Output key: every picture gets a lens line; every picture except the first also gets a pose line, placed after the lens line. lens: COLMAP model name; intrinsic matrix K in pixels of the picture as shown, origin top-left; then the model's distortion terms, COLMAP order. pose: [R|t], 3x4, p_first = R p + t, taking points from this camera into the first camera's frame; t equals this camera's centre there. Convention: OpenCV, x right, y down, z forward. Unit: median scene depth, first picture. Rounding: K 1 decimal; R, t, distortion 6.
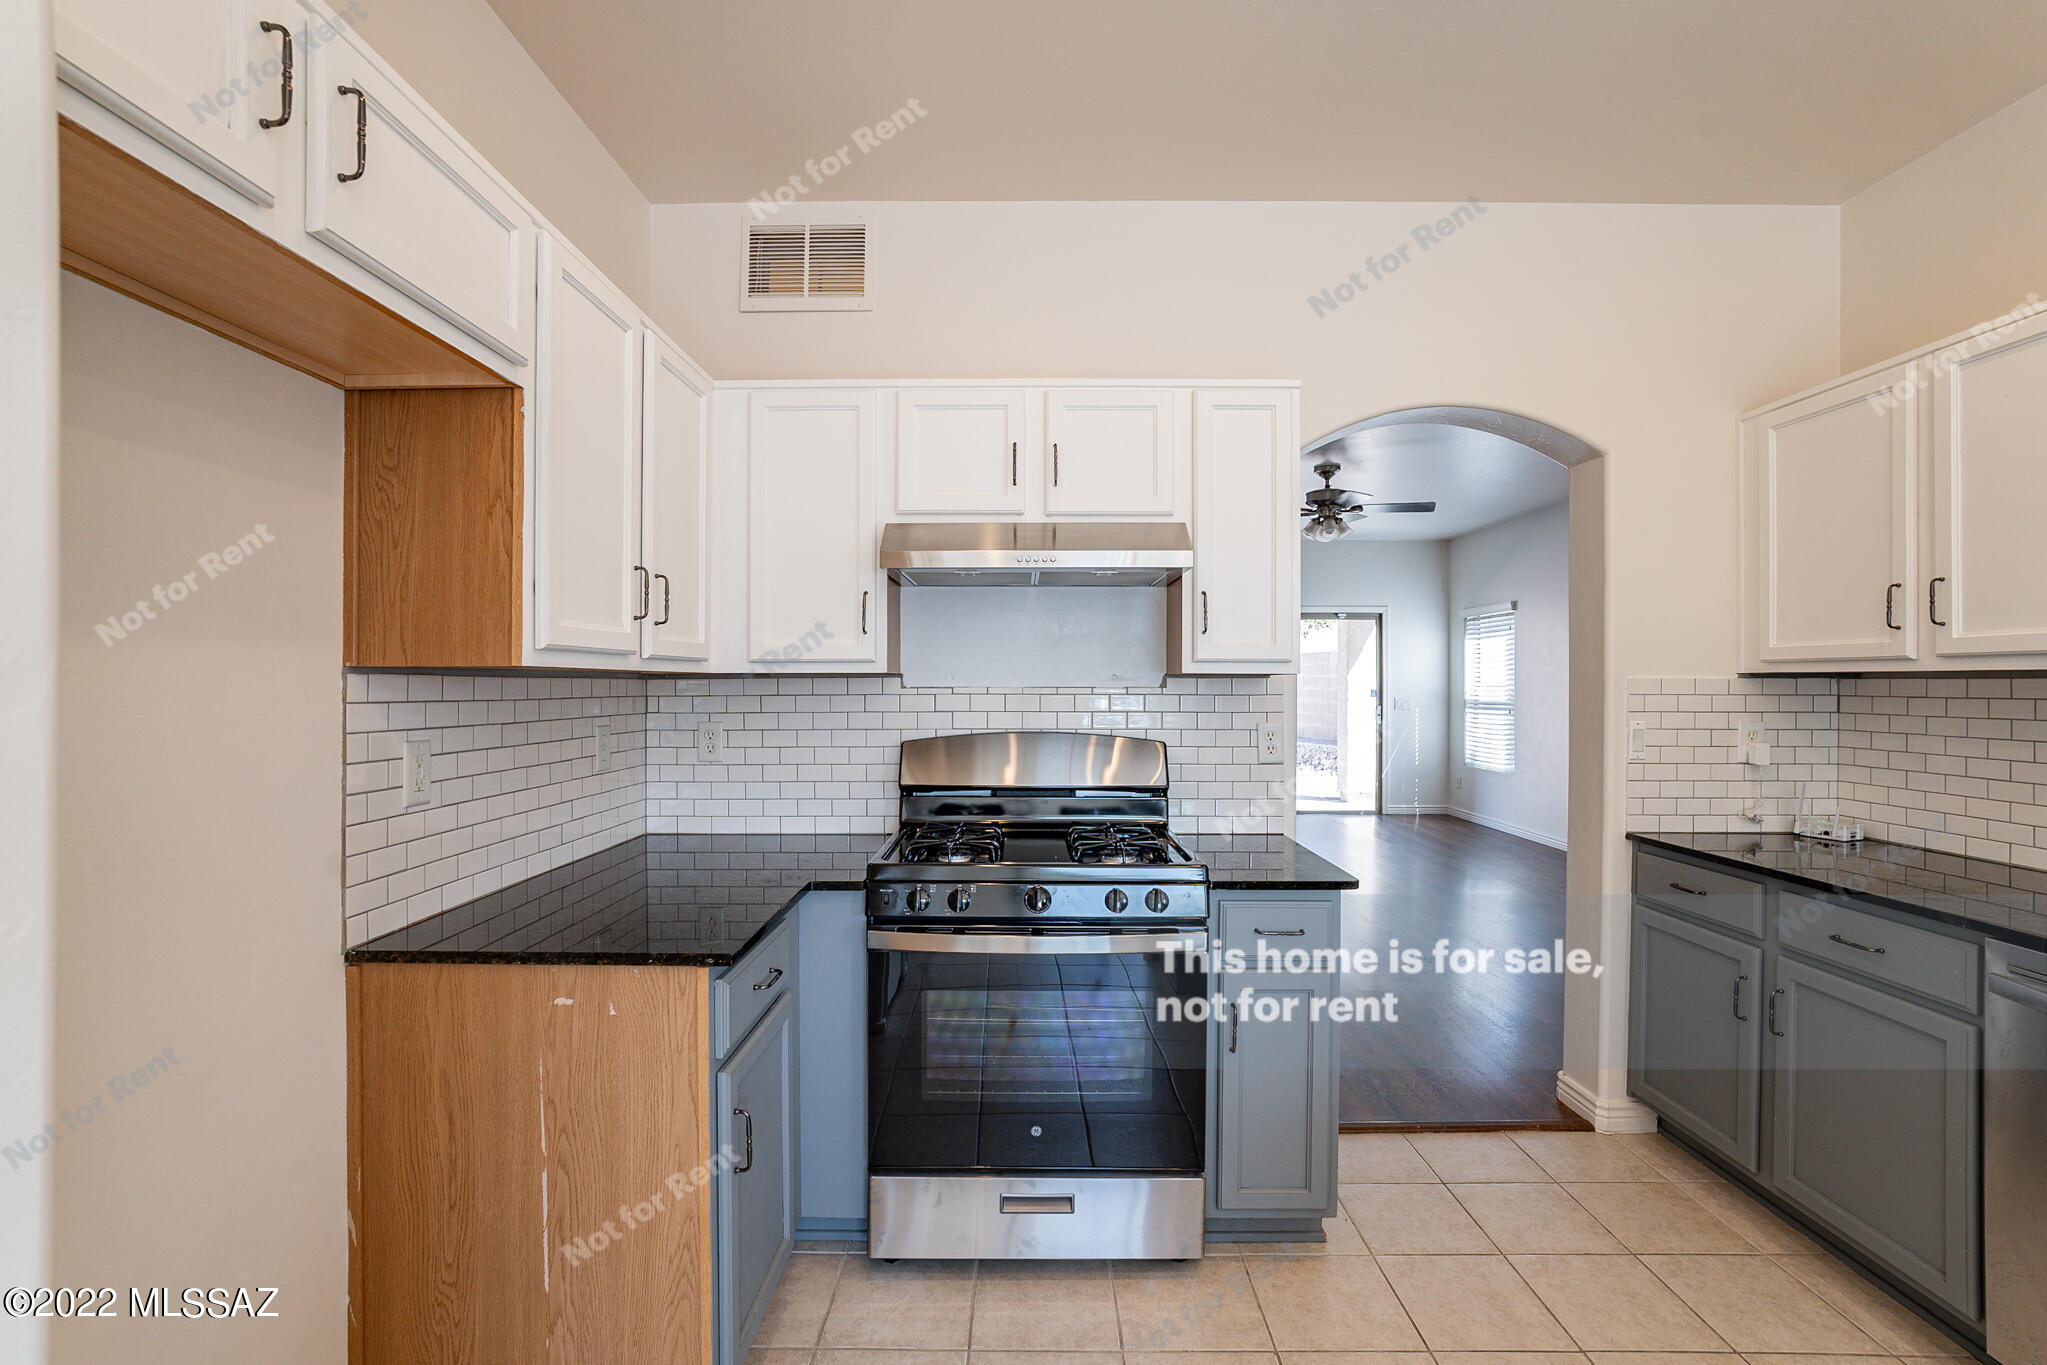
lens RADIAL K [[914.3, 0, 1021.9], [0, 914.3, 688.8], [0, 0, 1]] dist [-0.048781, 0.023381]
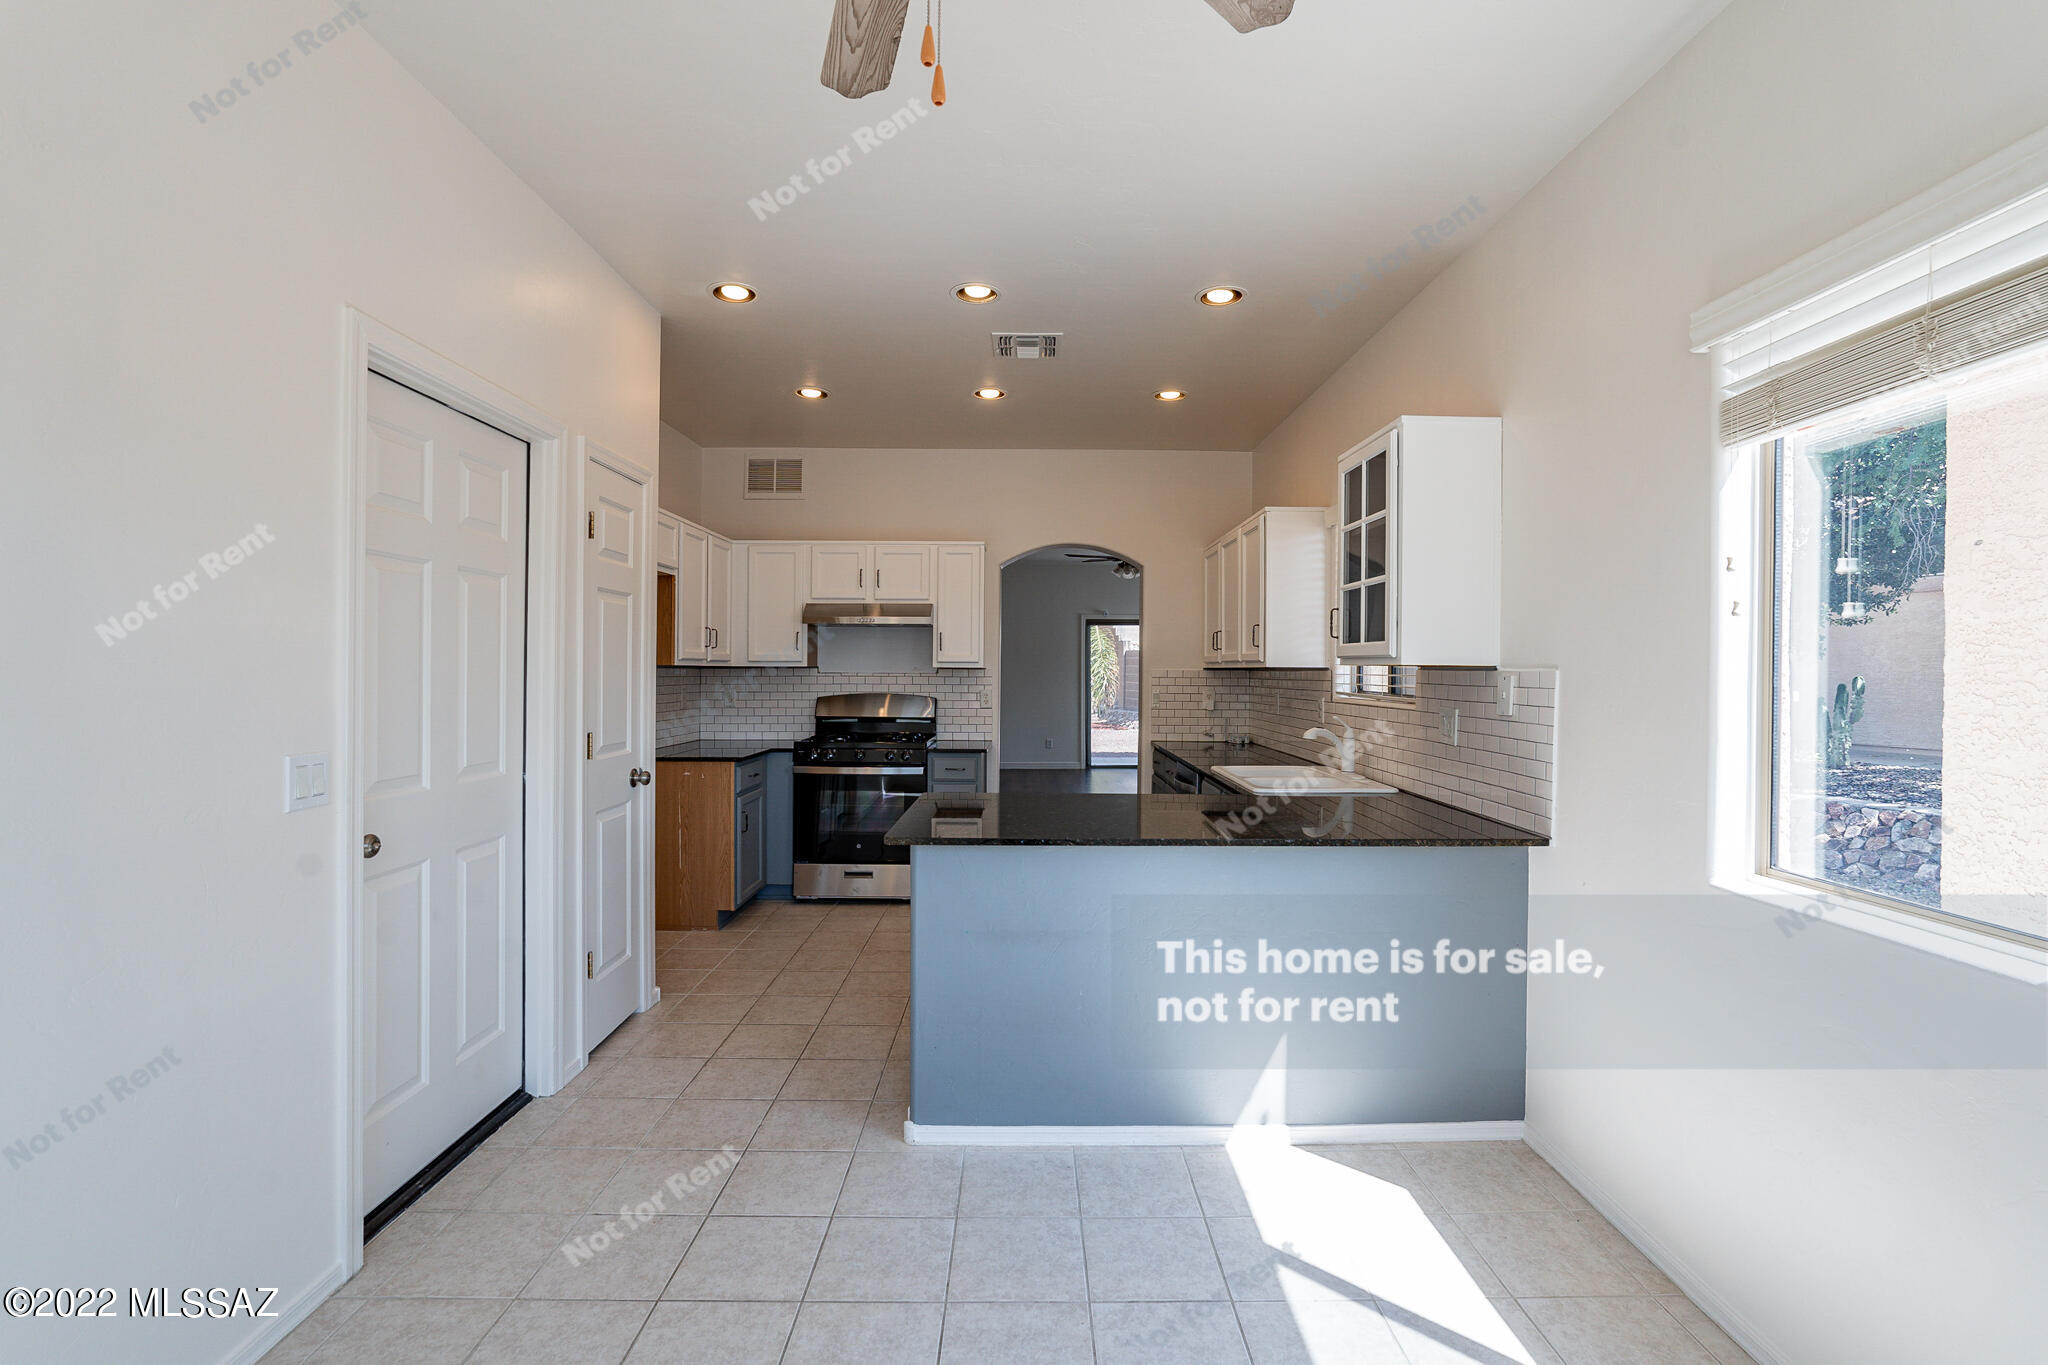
lens RADIAL K [[913.6, 0, 1024.5], [0, 913.6, 672.1], [0, 0, 1]] dist [-0.014834, 0.022891]
pose [[0.999982, 0.003576, 0.004717, 0.376075], [-0.003551, 0.999980, -0.005210, 0.006545], [-0.004736, 0.005193, 0.999975, -1.269641]]
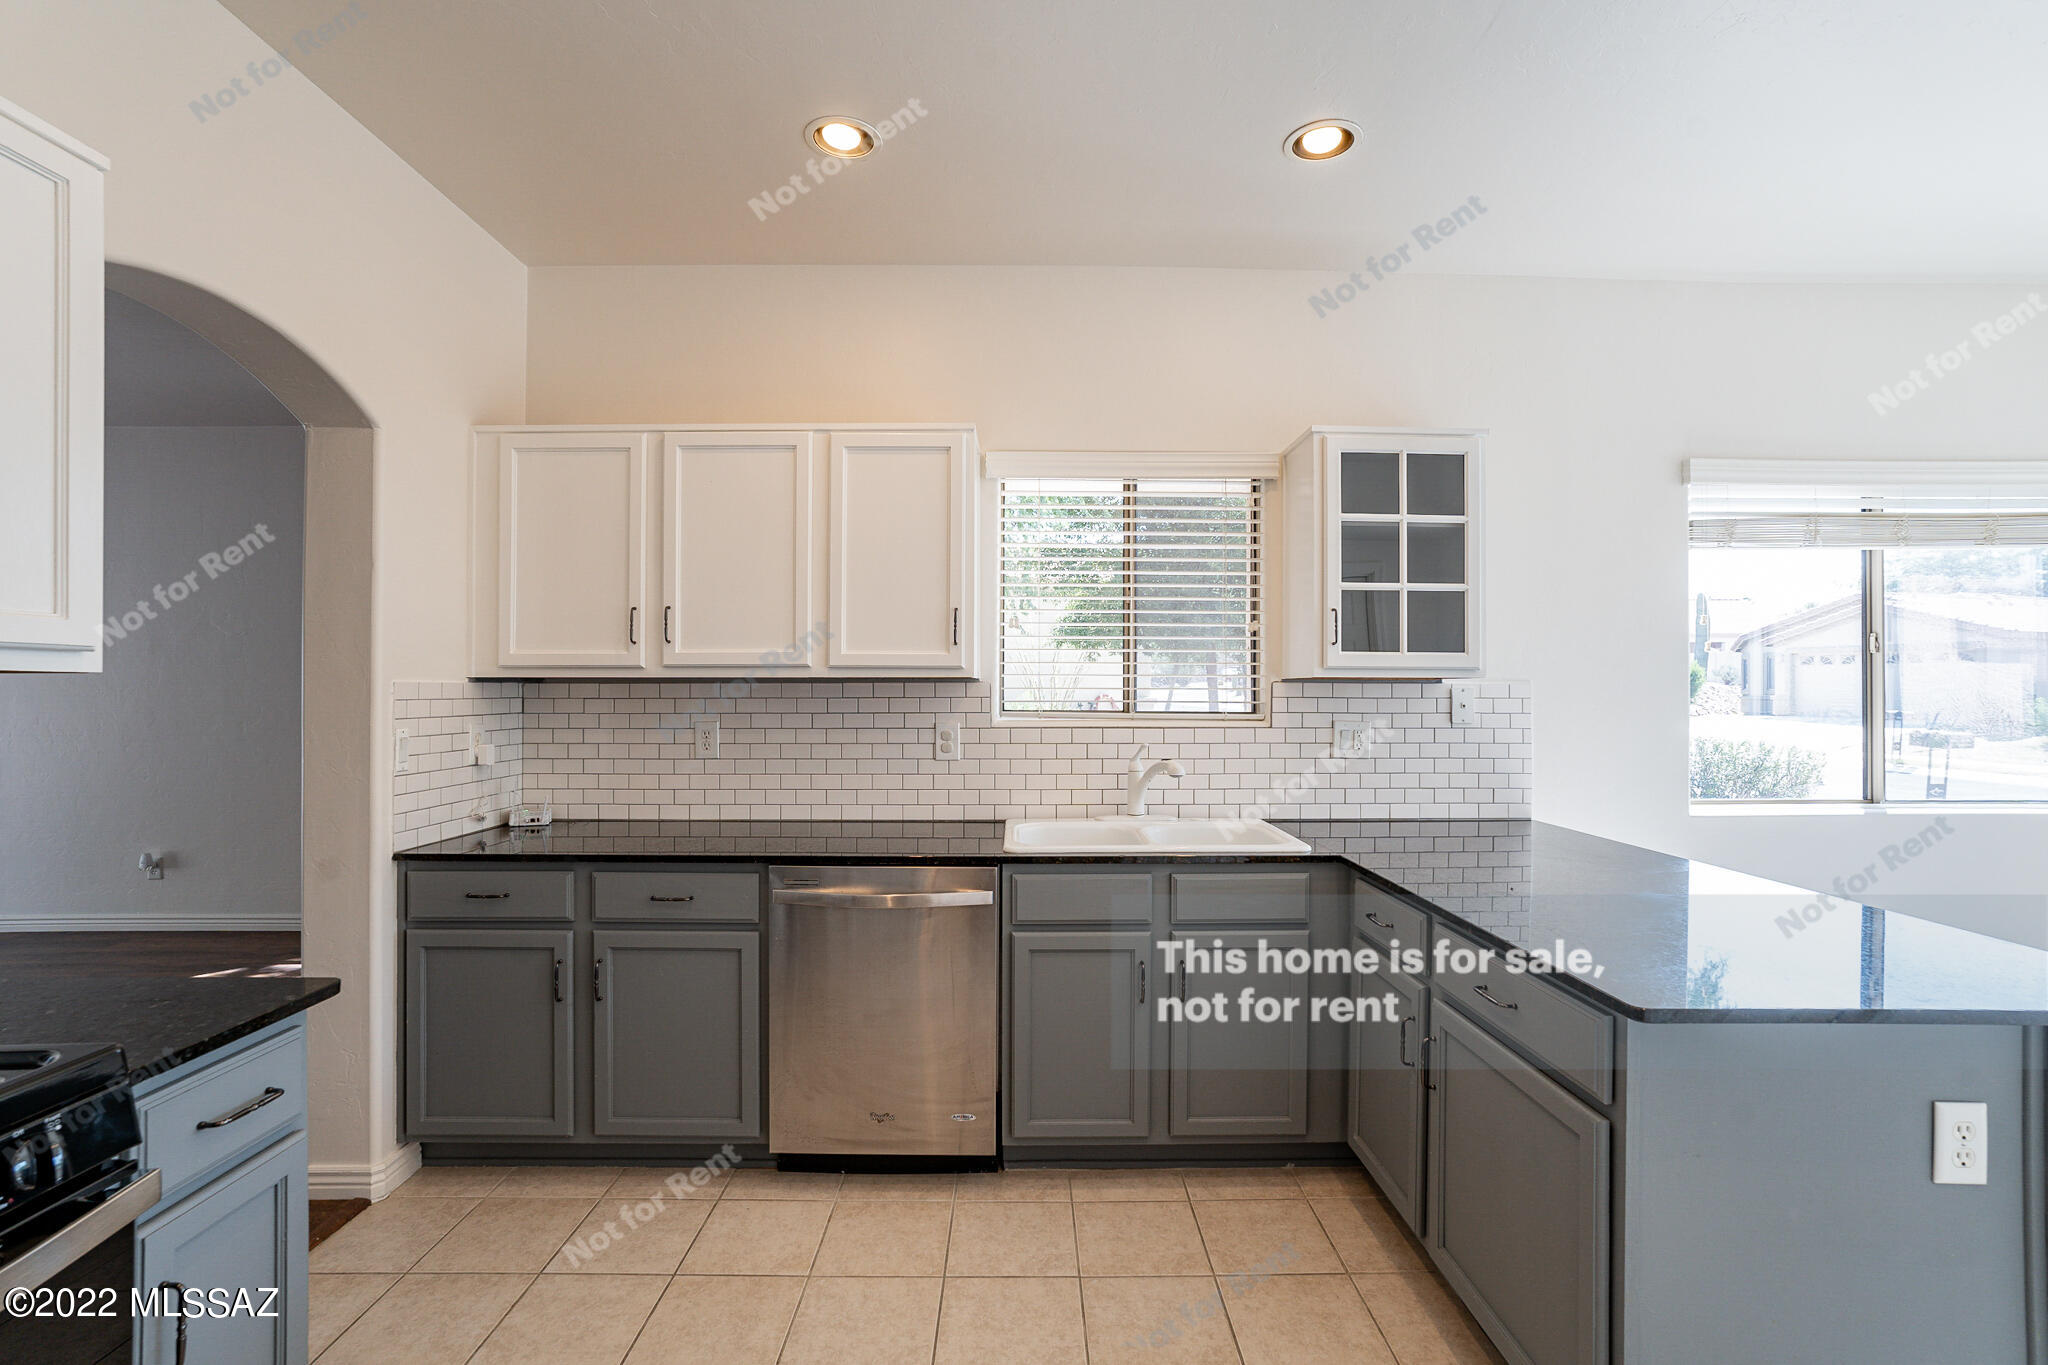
lens RADIAL K [[914.8, 0, 1022.4], [0, 914.8, 688.8], [0, 0, 1]] dist [-0.048781, 0.023381]
pose [[-0.012659, -0.002908, 0.999916, -0.246484], [0.006889, 0.999972, 0.002995, -0.003341], [-0.999896, 0.006926, -0.012638, 0.400849]]
